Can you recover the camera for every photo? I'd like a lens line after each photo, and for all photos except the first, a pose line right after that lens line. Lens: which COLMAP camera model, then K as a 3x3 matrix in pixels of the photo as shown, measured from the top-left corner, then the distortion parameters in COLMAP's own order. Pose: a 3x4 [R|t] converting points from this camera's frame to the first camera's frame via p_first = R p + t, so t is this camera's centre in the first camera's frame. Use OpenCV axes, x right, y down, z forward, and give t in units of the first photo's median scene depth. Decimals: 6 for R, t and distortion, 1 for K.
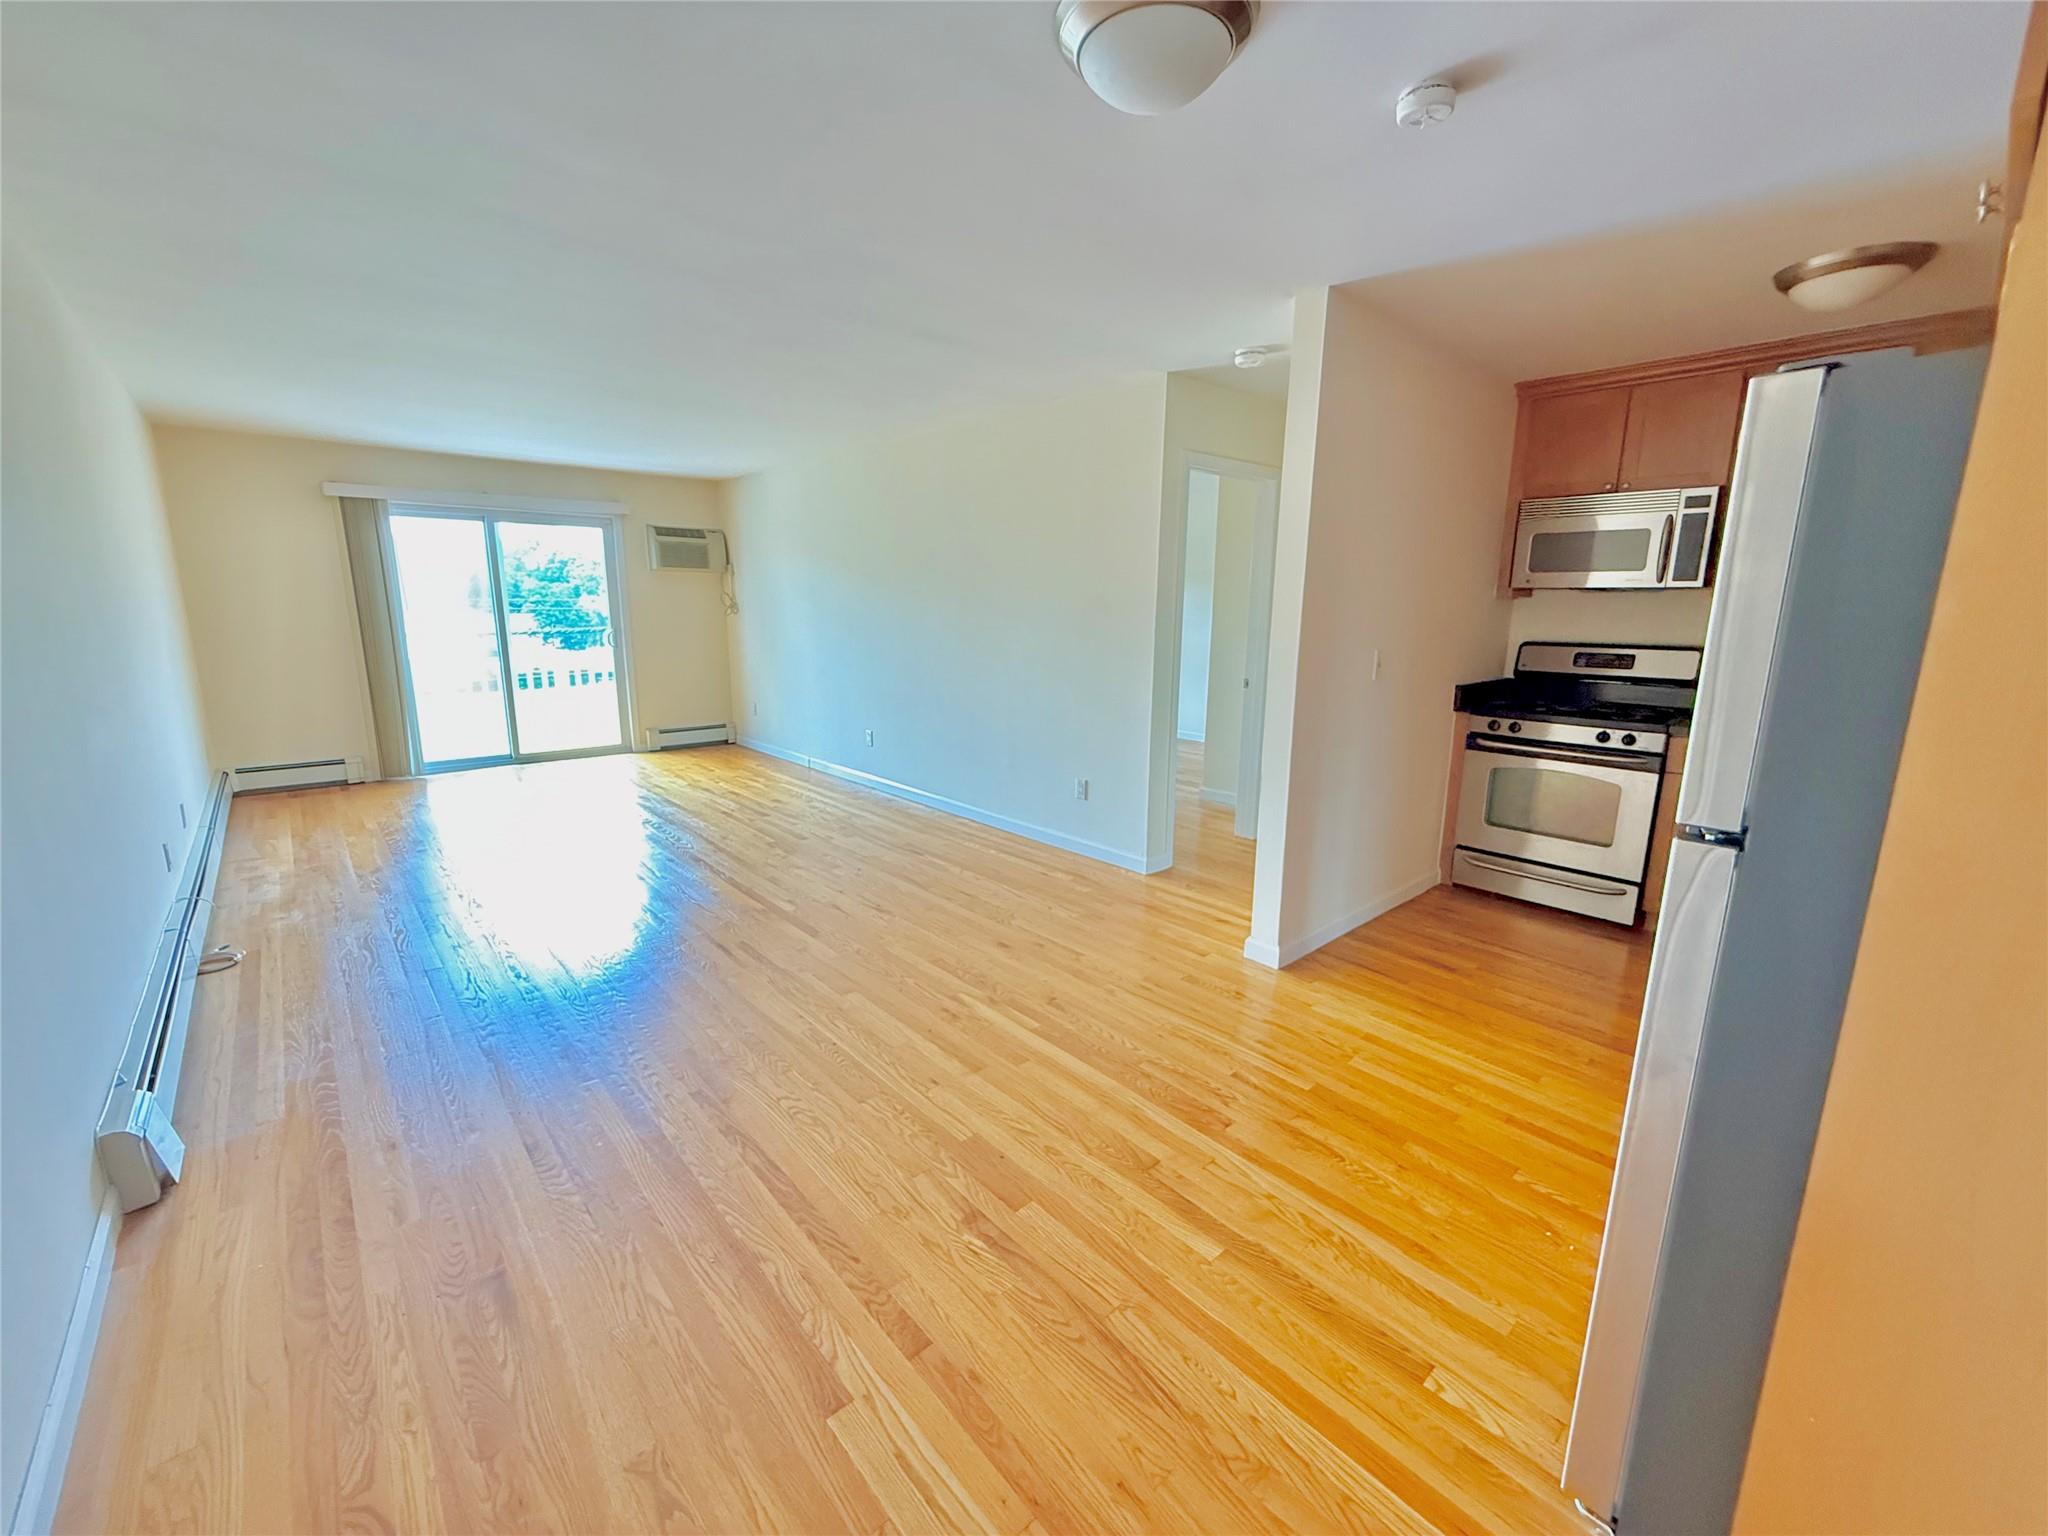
lens RADIAL K [[819.7, 0, 1018.3], [0, 819.7, 767.9], [0, 0, 1]] dist [0.001198, 0.000014]
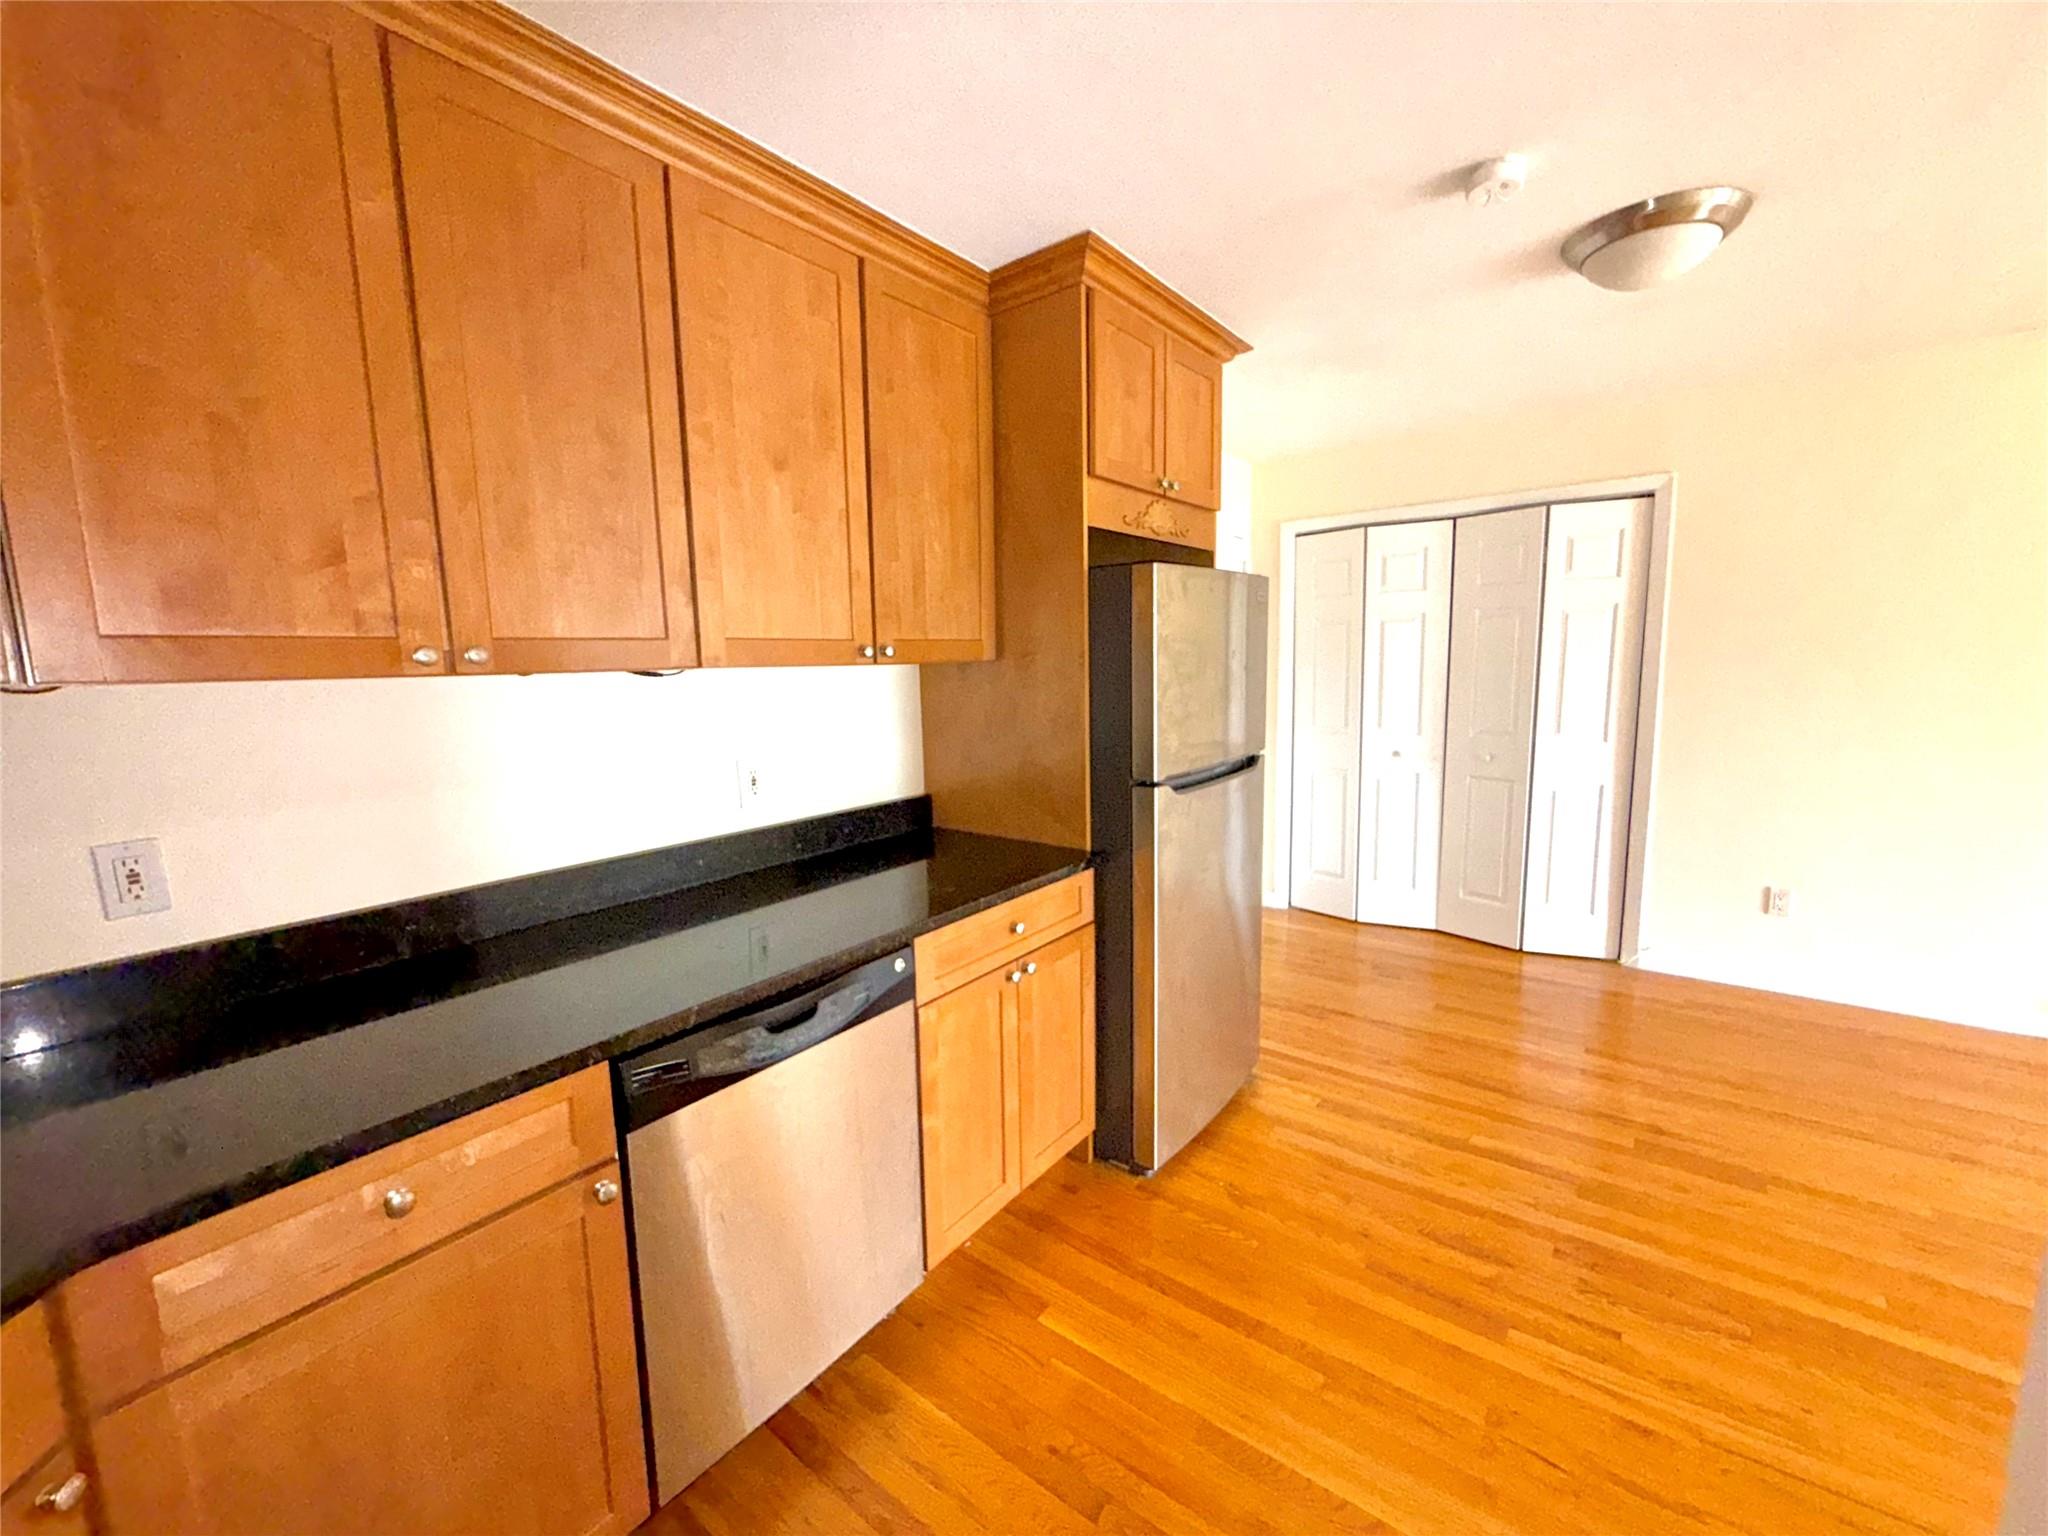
lens RADIAL K [[819.7, 0, 1016.8], [0, 819.7, 762.9], [0, 0, 1]] dist [0.001198, 0.000014]
pose [[-0.983492, 0.035973, -0.177339, 0.622424], [-0.023493, 0.946361, 0.322256, -0.211909], [0.179419, 0.321102, -0.929894, 1.001638]]
